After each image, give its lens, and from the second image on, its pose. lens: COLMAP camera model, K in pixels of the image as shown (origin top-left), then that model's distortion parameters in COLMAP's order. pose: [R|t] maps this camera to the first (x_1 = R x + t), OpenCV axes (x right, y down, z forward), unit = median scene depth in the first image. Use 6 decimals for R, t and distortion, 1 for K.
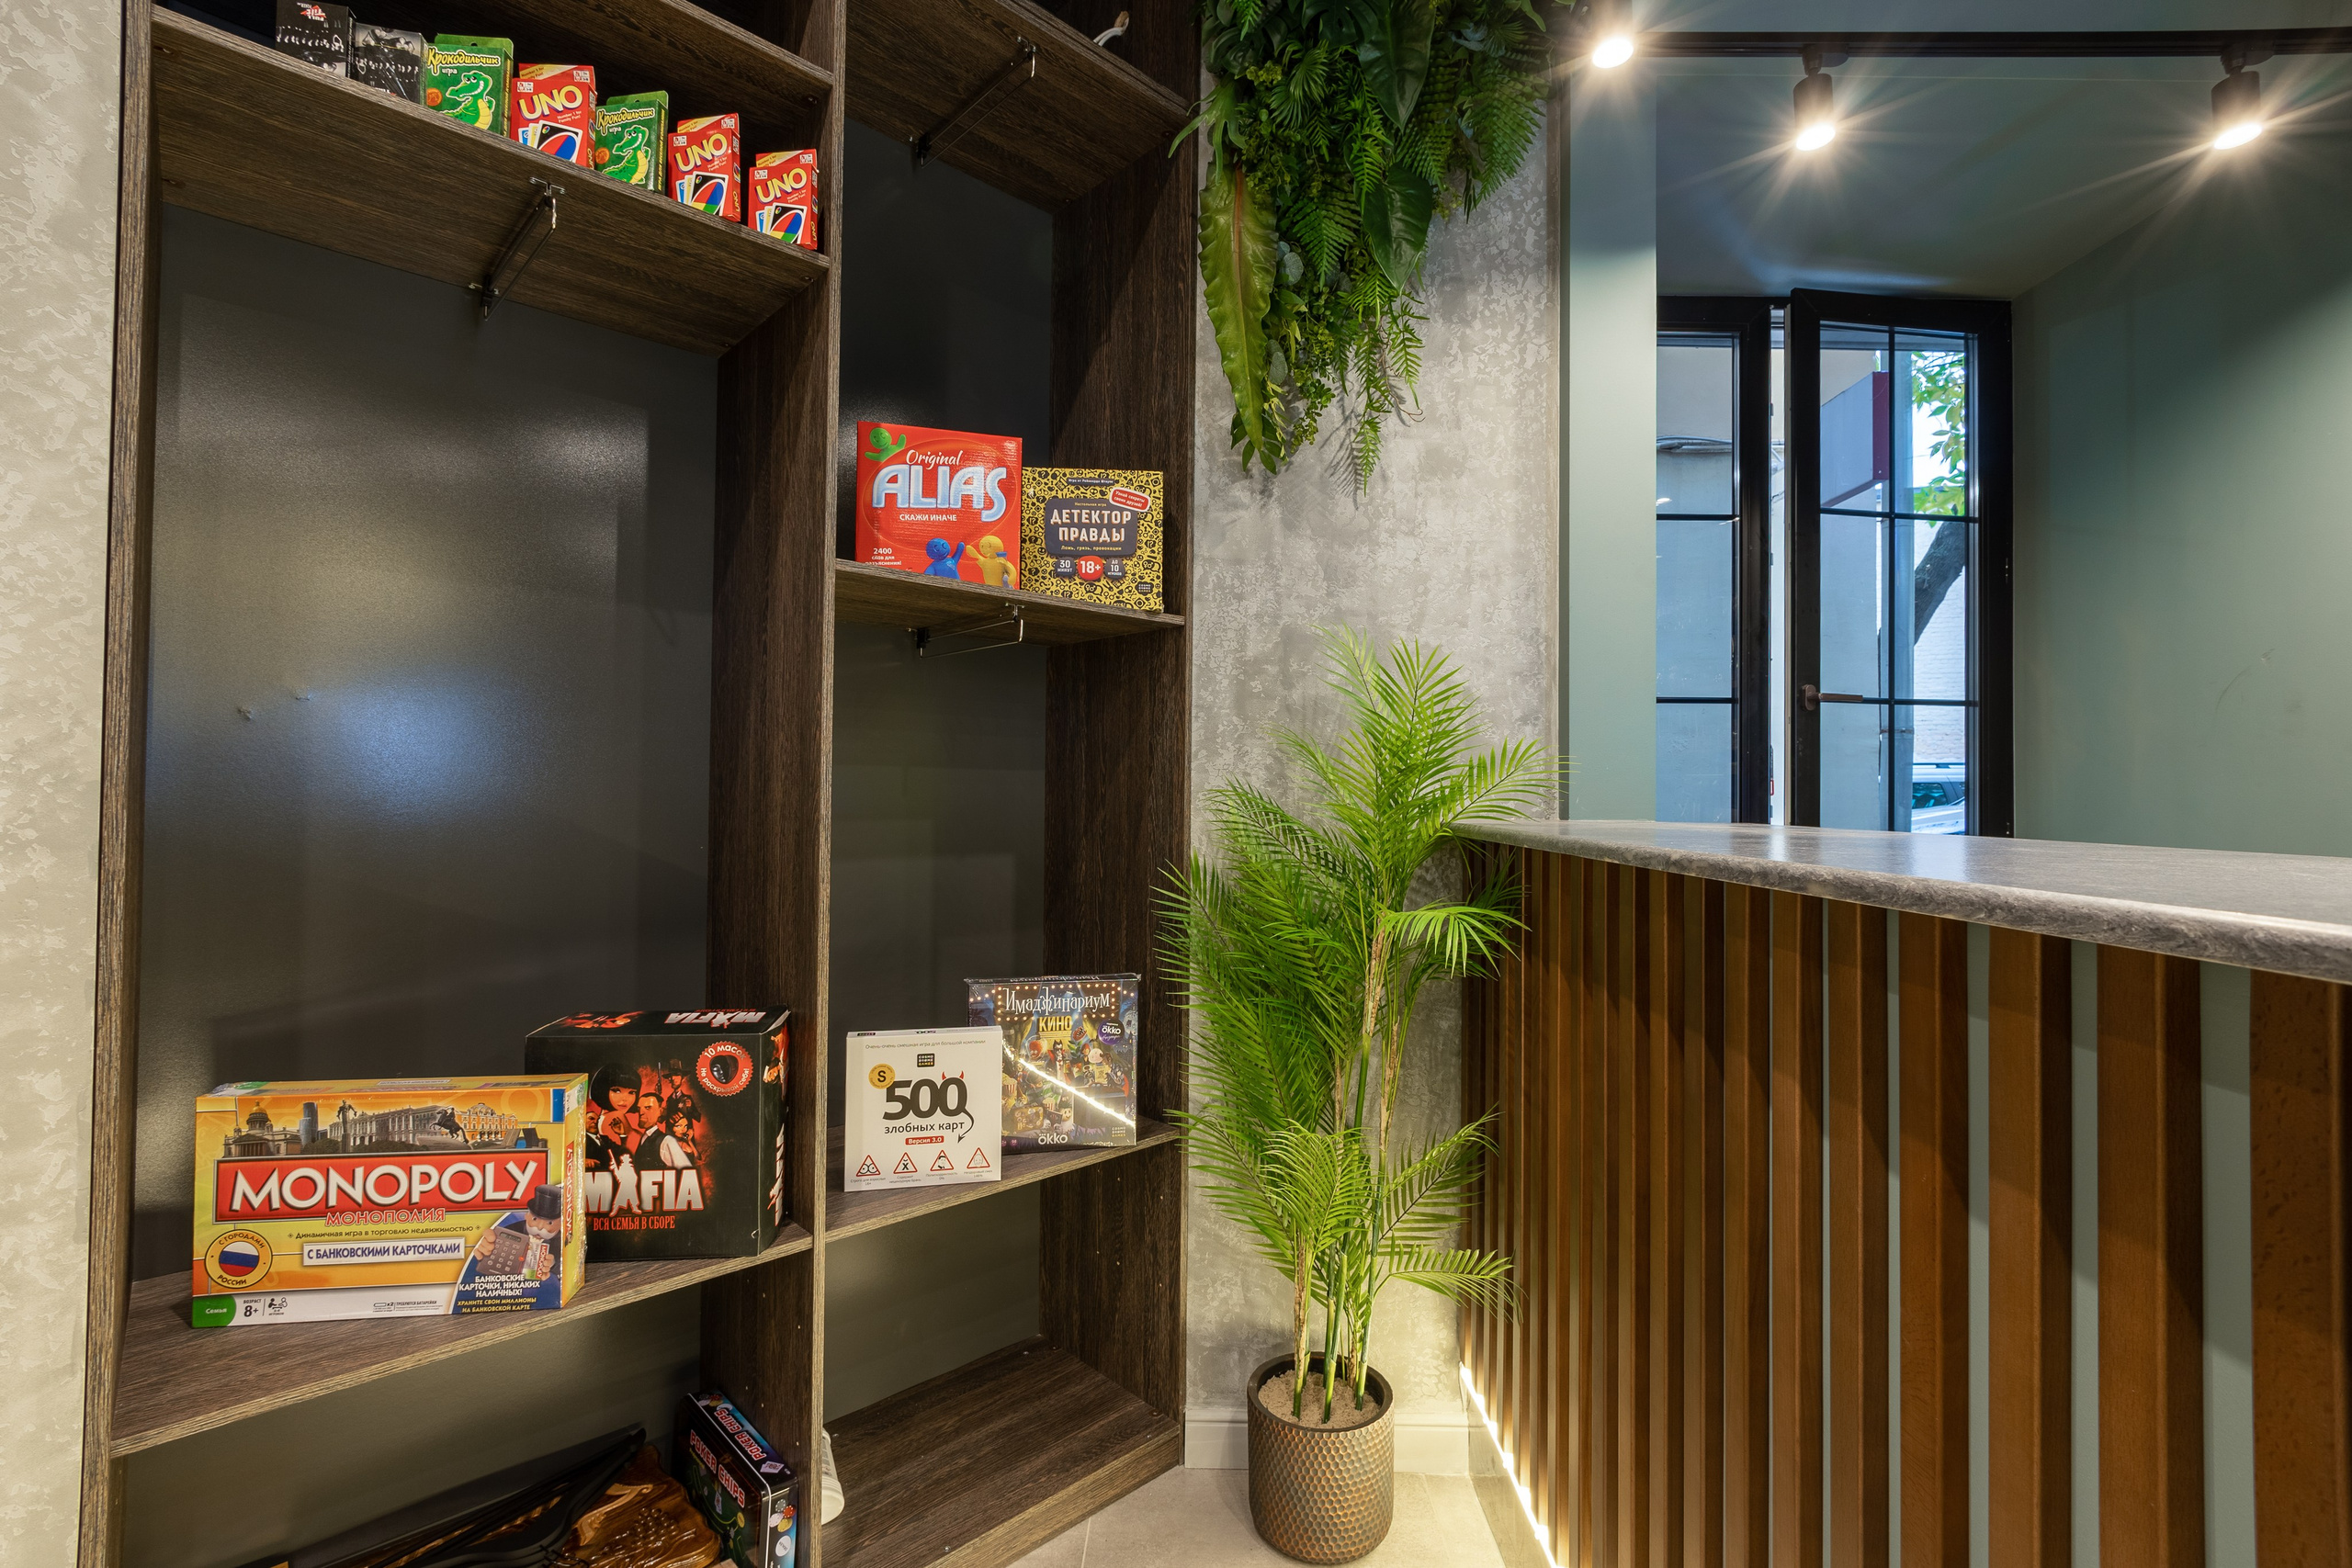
lens RADIAL K [[1051.3, 0, 1189.5], [0, 1051.3, 775.6], [0, 0, 1]] dist [-0.004477, 0.000299]
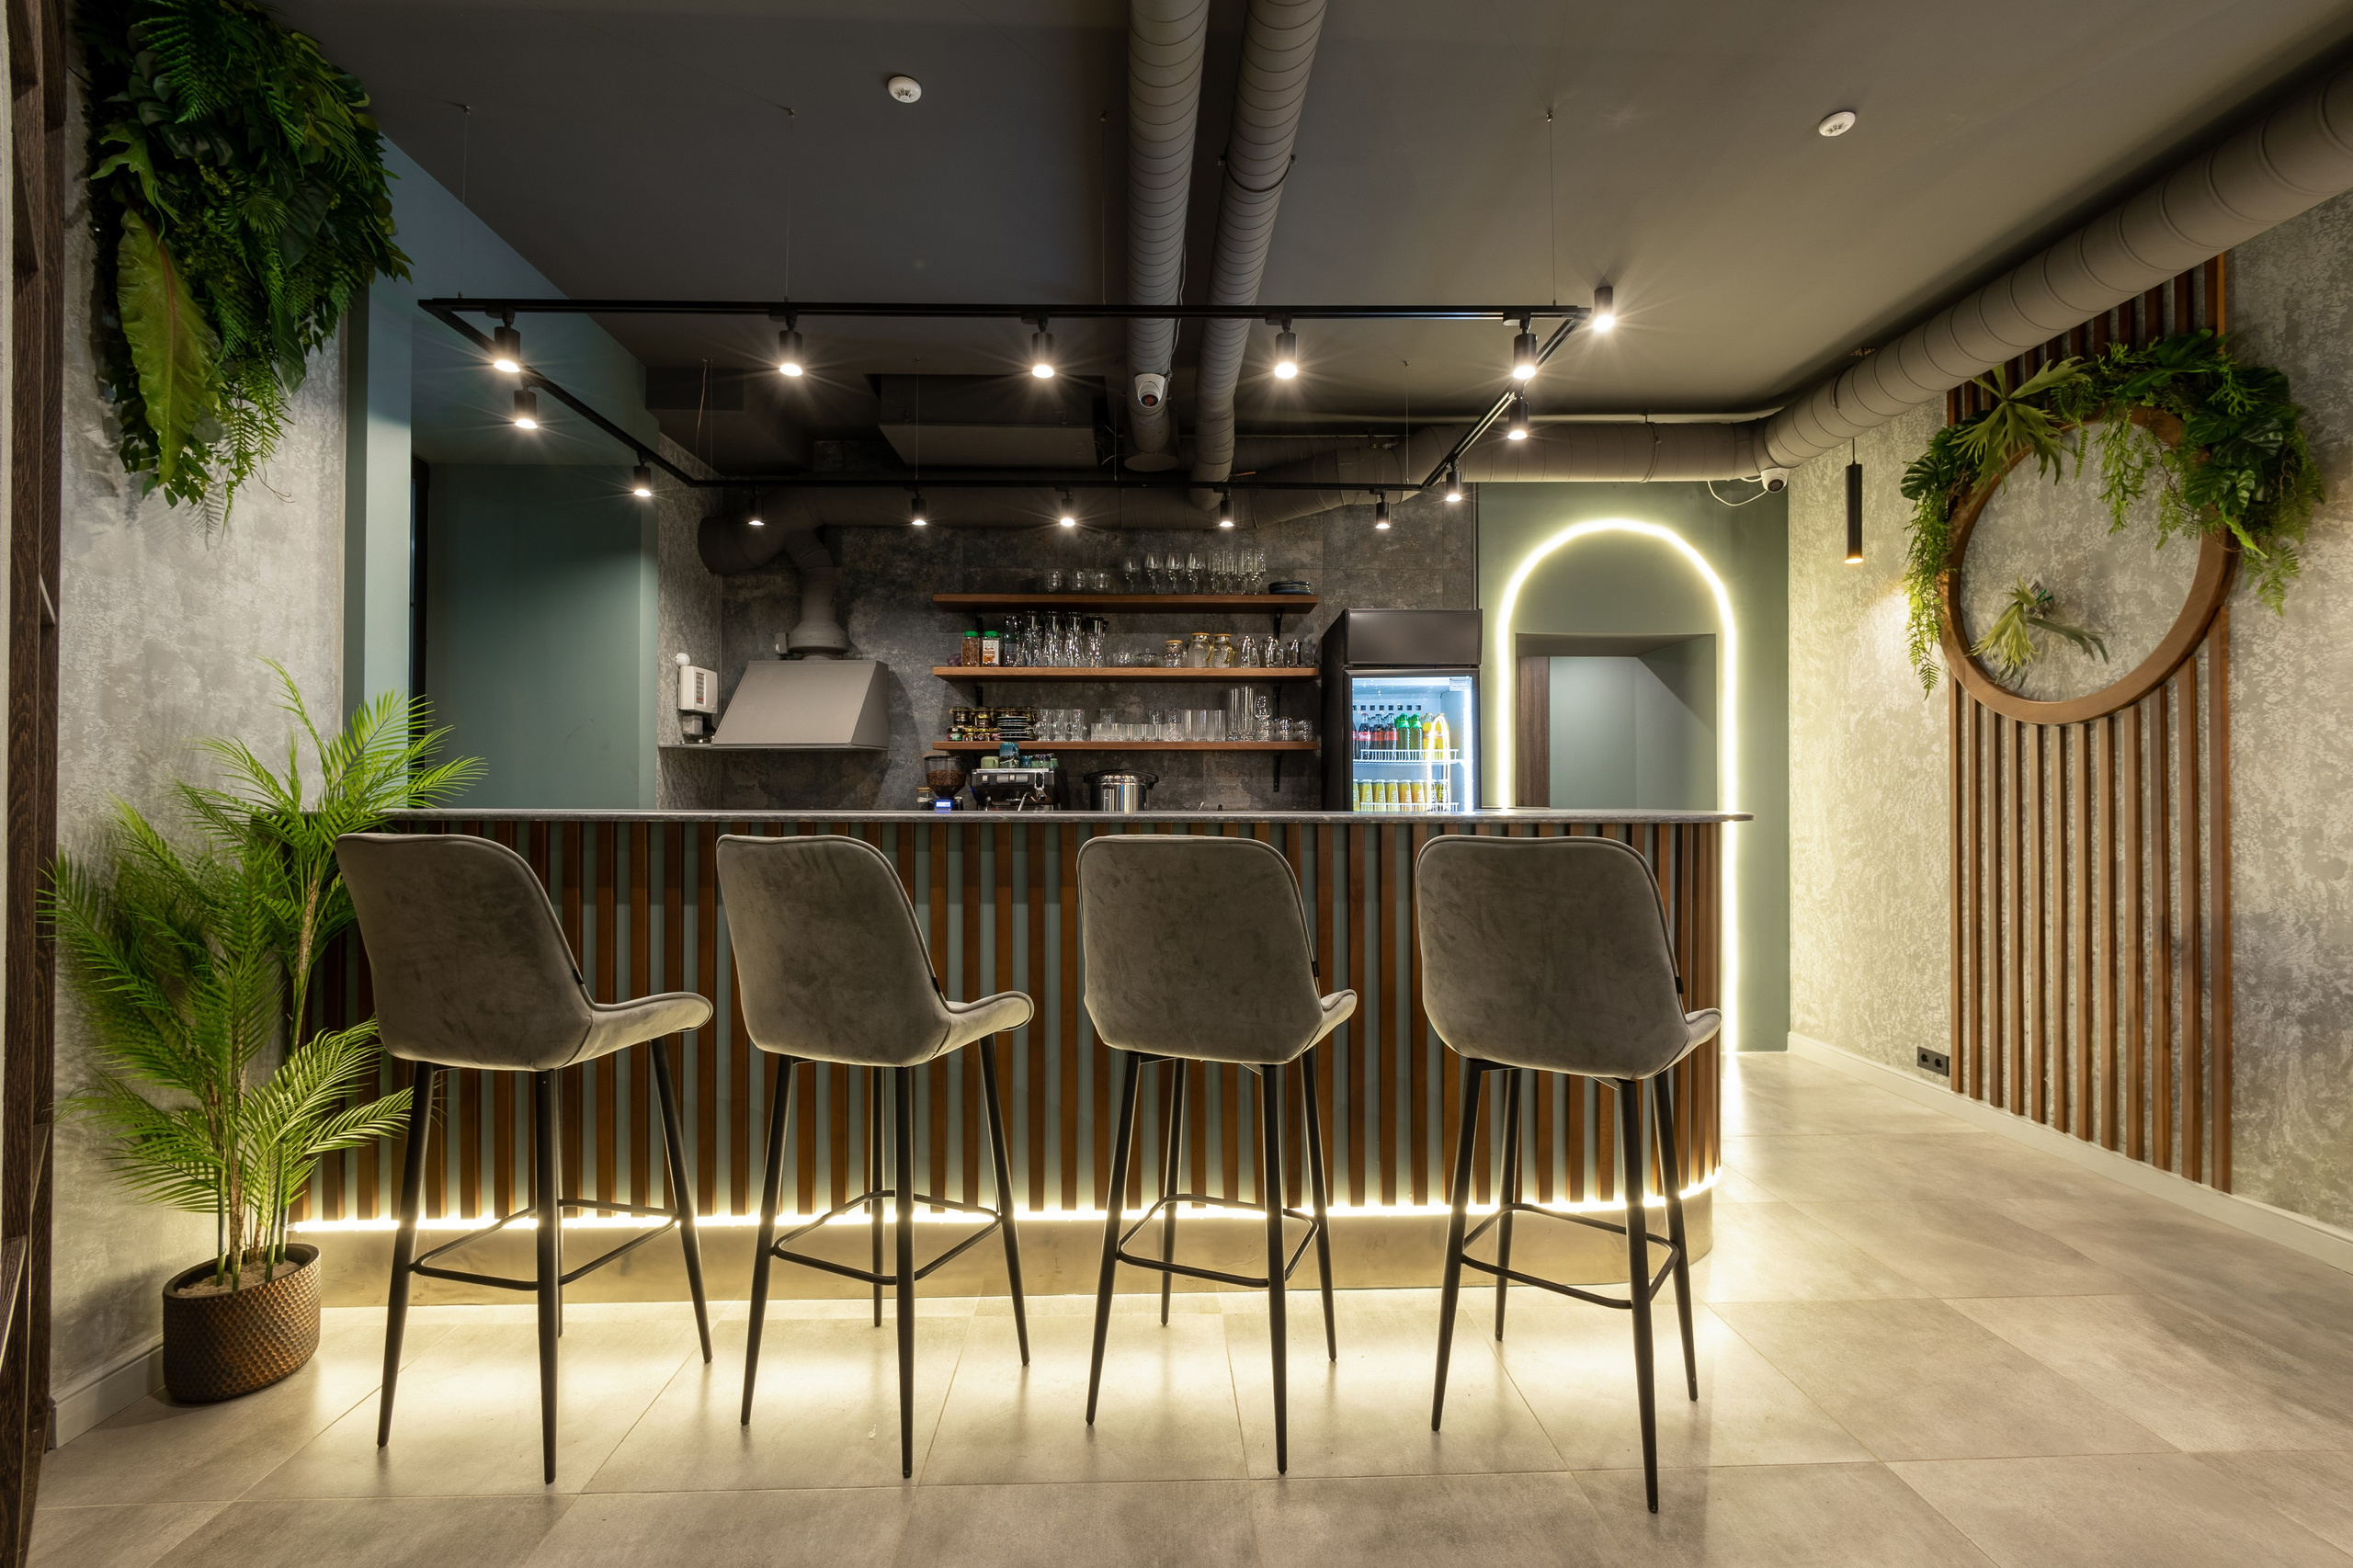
lens RADIAL K [[1010.8, 0, 1180.5], [0, 1010.8, 784.1], [0, 0, 1]] dist [-0.004142, -0.000286]
pose [[-0.052851, 0.001412, 0.998601, -1.024439], [-0.020700, 0.999783, -0.002509, -0.010920], [-0.998388, -0.020804, -0.052810, -0.032155]]
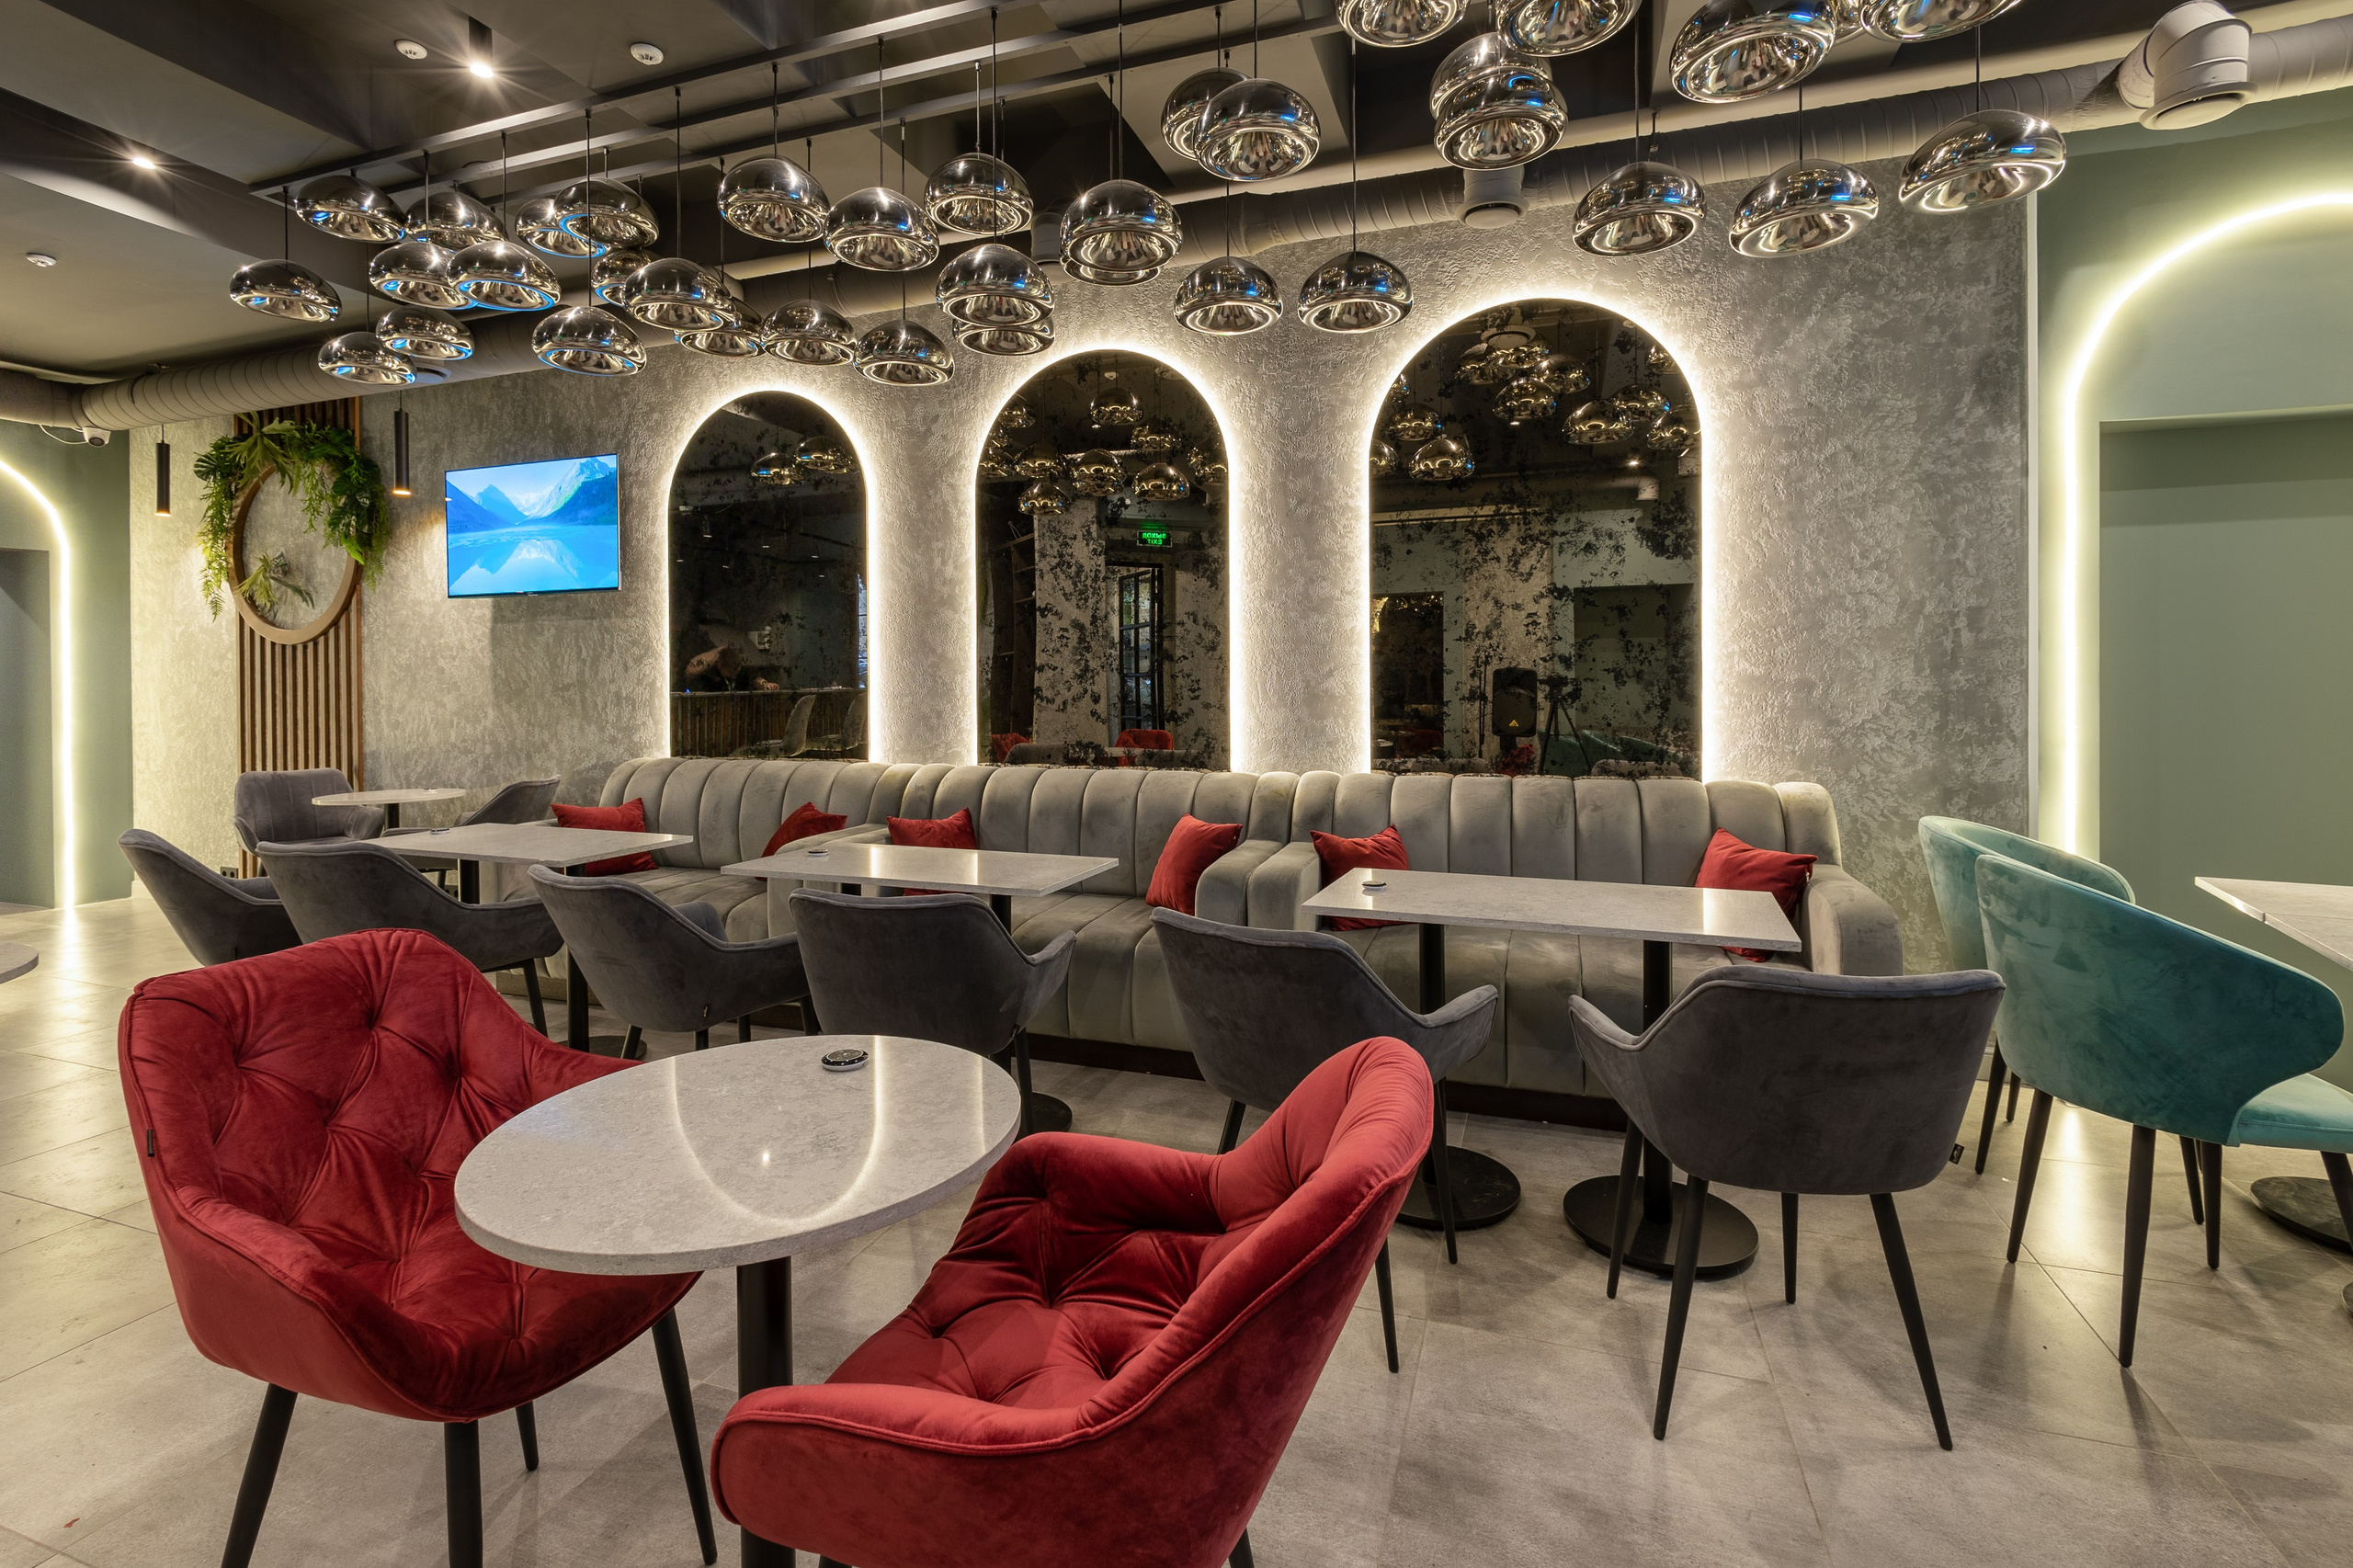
lens RADIAL K [[1058.5, 0, 1141.0], [0, 1058.5, 692.1], [0, 0, 1]] dist [-0.006138, 0.000264]
pose [[-0.946620, -0.007688, 0.322259, -2.553550], [-0.010589, 0.999918, -0.007250, -0.021113], [-0.322177, -0.010275, -0.946624, 0.373728]]
